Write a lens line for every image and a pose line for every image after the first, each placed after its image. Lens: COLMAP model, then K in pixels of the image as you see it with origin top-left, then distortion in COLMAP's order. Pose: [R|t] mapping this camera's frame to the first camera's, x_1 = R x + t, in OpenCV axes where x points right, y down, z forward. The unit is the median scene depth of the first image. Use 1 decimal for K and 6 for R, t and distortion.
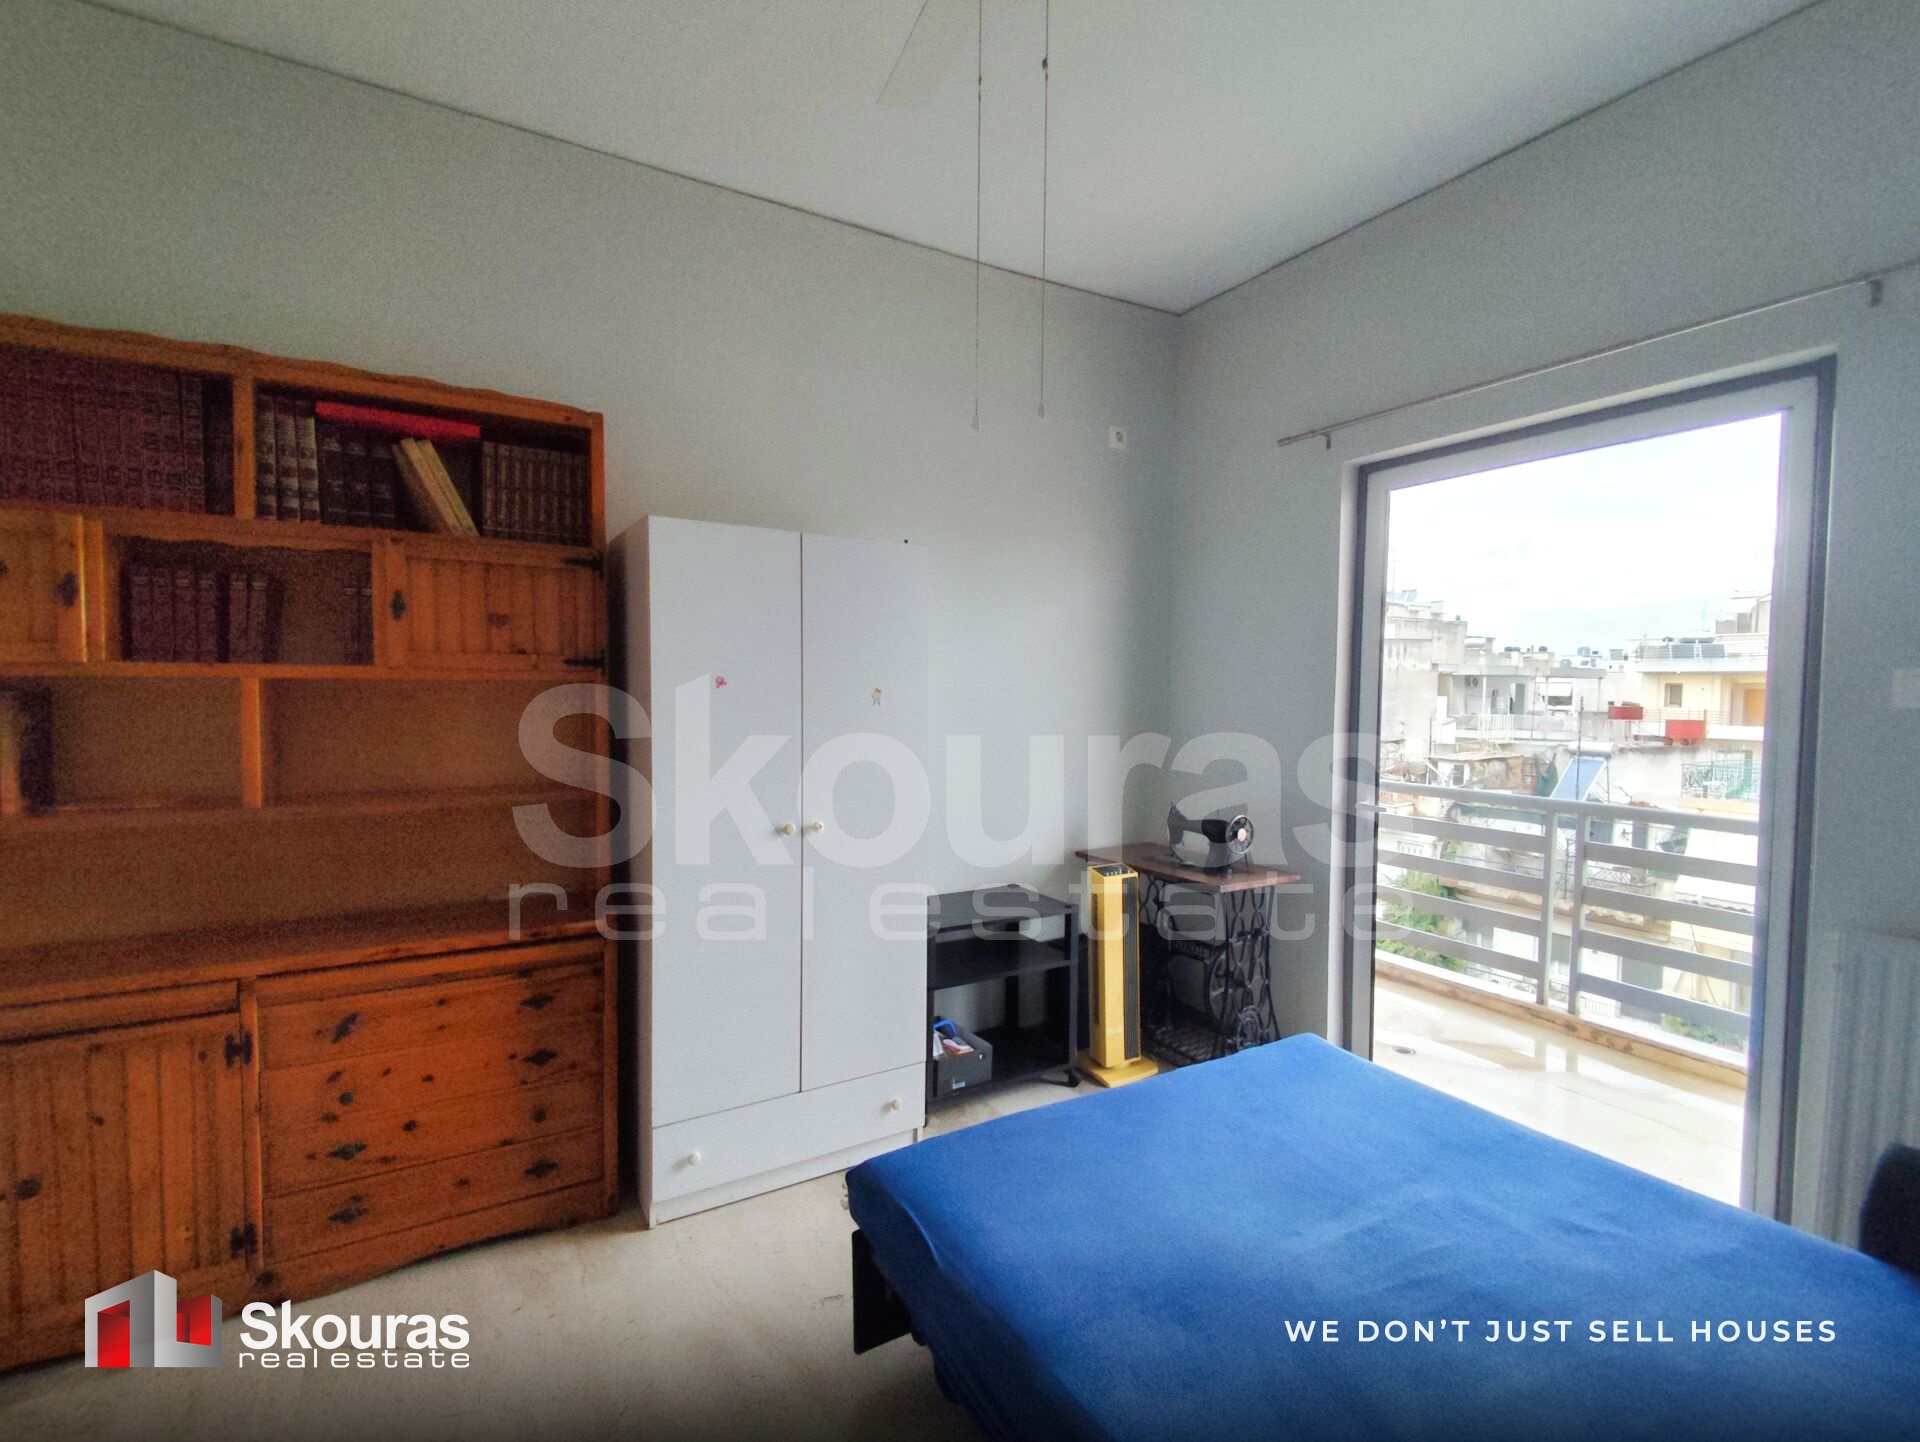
lens RADIAL K [[895.7, 0, 971.8], [0, 895.7, 724.9], [0, 0, 1]] dist [0.037180, -0.025477]
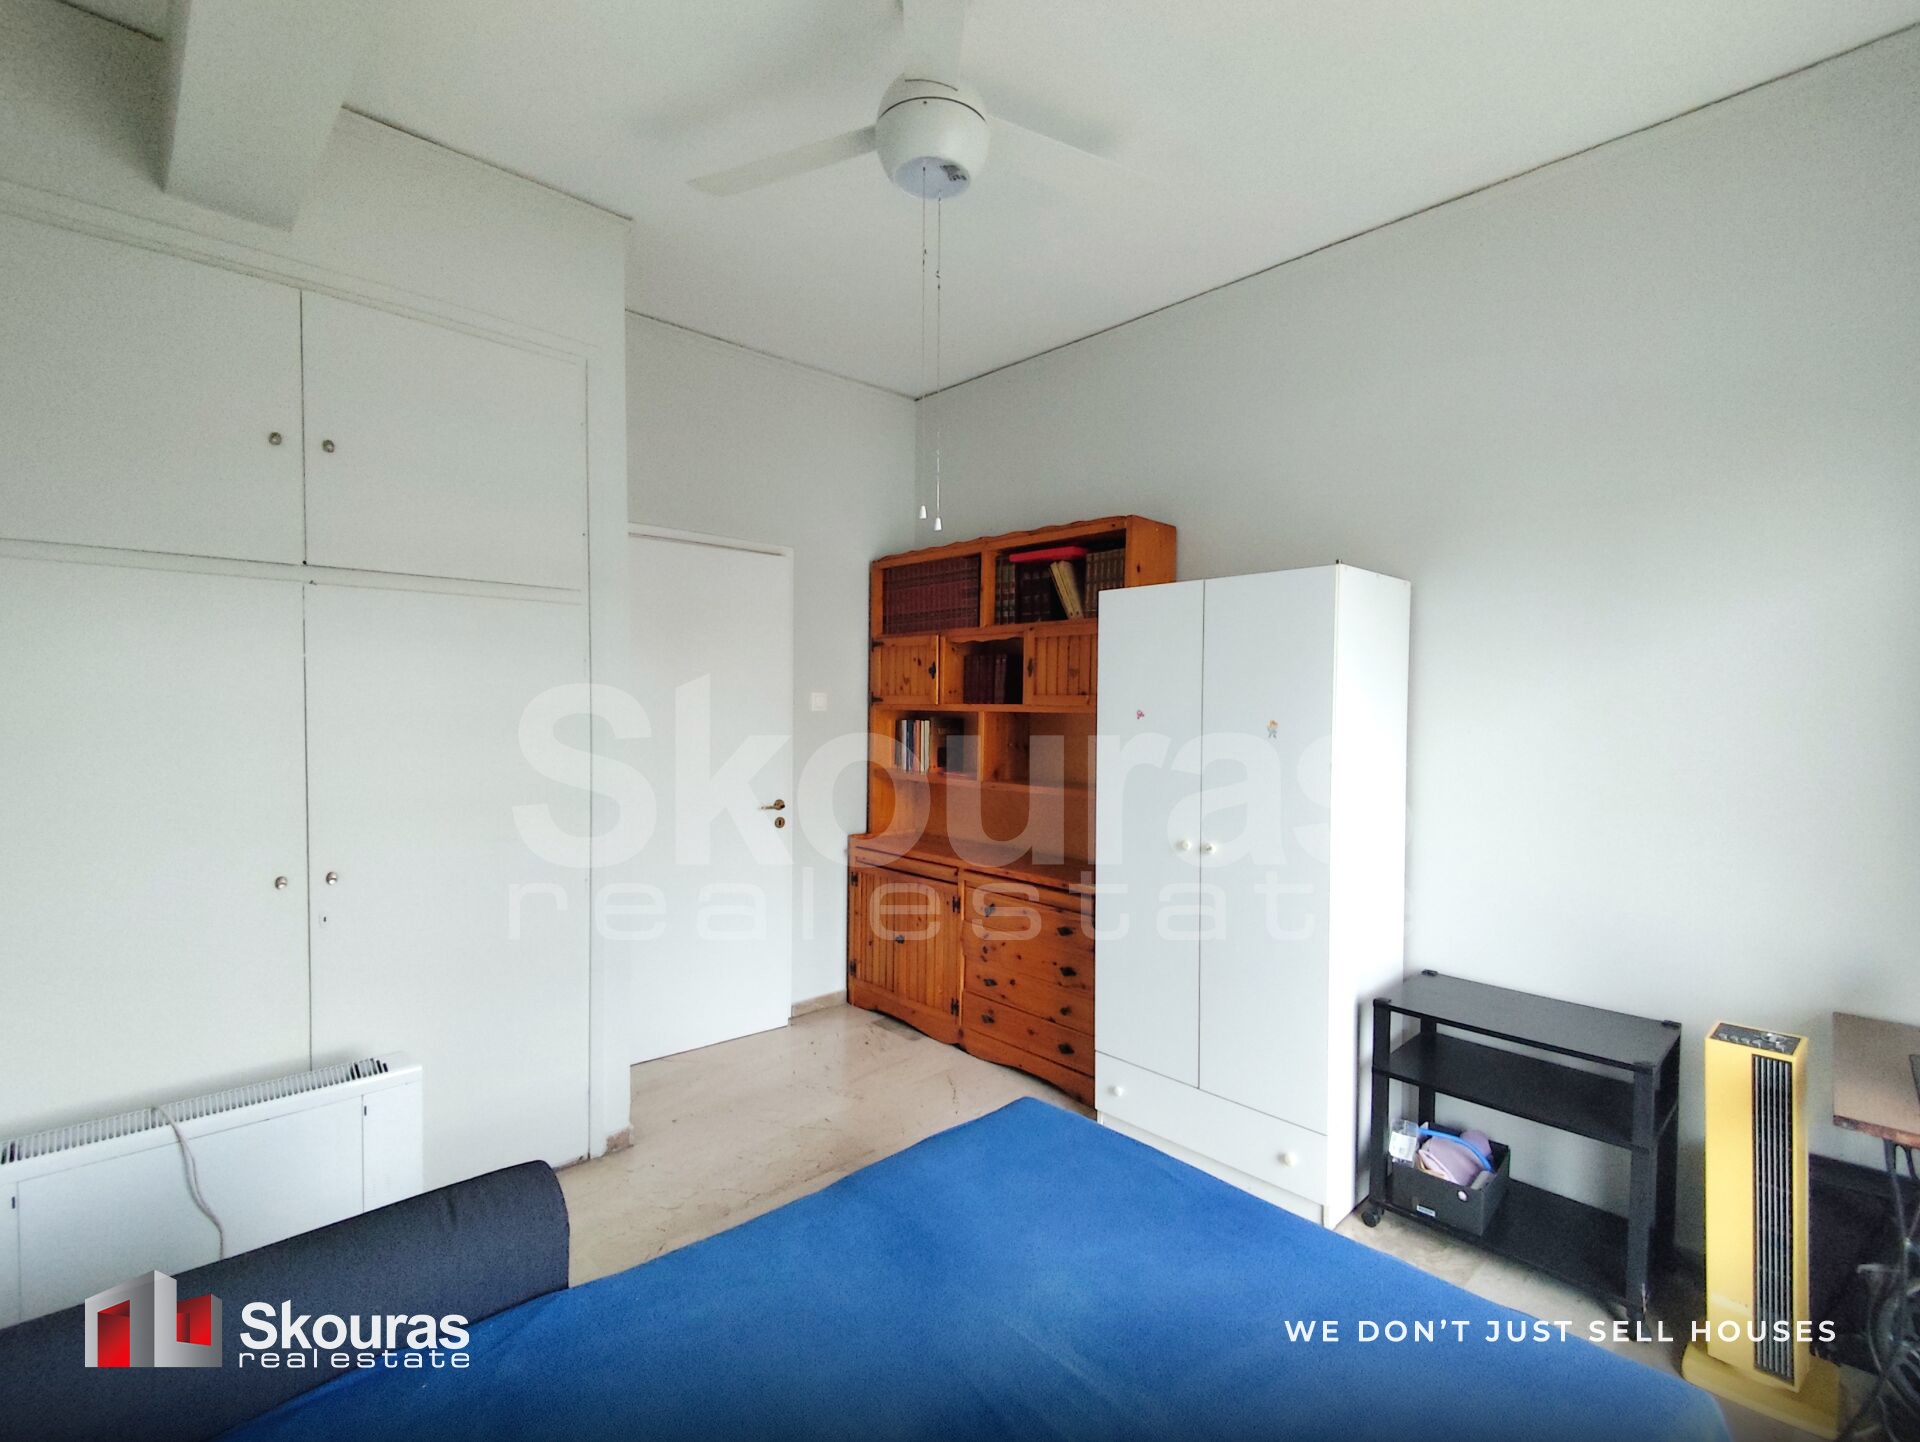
lens RADIAL K [[867.8, 0, 971.2], [0, 867.8, 720.8], [0, 0, 1]] dist [0.072082, -0.062065]
pose [[0.227114, 0.012284, -0.973791, 0.885804], [-0.046510, 0.998916, 0.001753, -0.031699], [0.972757, 0.044893, 0.227439, 0.532468]]
